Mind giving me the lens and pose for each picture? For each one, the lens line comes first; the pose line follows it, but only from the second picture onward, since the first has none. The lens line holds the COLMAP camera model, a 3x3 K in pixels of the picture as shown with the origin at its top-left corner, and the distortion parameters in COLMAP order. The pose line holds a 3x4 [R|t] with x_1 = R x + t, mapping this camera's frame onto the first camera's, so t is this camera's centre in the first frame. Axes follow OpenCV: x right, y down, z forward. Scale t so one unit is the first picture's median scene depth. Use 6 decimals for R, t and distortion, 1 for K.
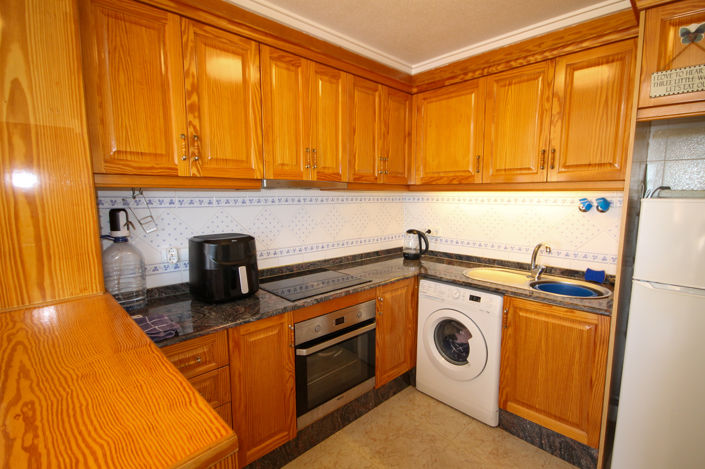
lens RADIAL K [[325.5, 0, 352.5], [0, 325.5, 234.5], [0, 0, 1]] dist [-0.000050, -0.000093]
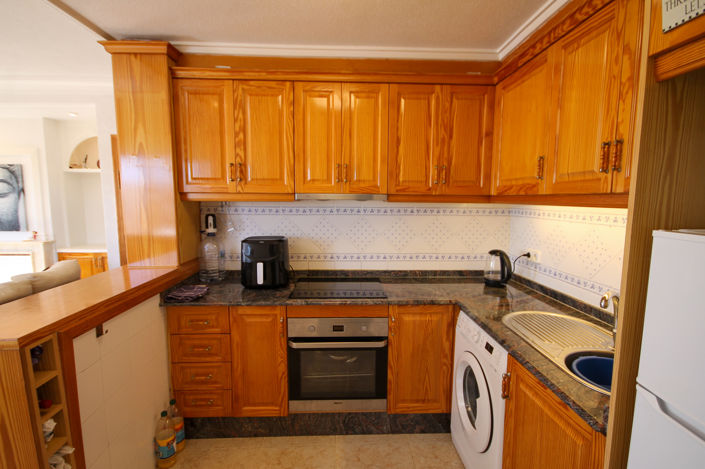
lens RADIAL K [[322.6, 0, 352.5], [0, 322.6, 234.5], [0, 0, 1]] dist [0.001084, 0.000039]
pose [[0.758902, 0.075157, -0.646853, 0.579812], [-0.085270, 0.996234, 0.015710, -0.048647], [0.645598, 0.043235, 0.762453, 0.207860]]
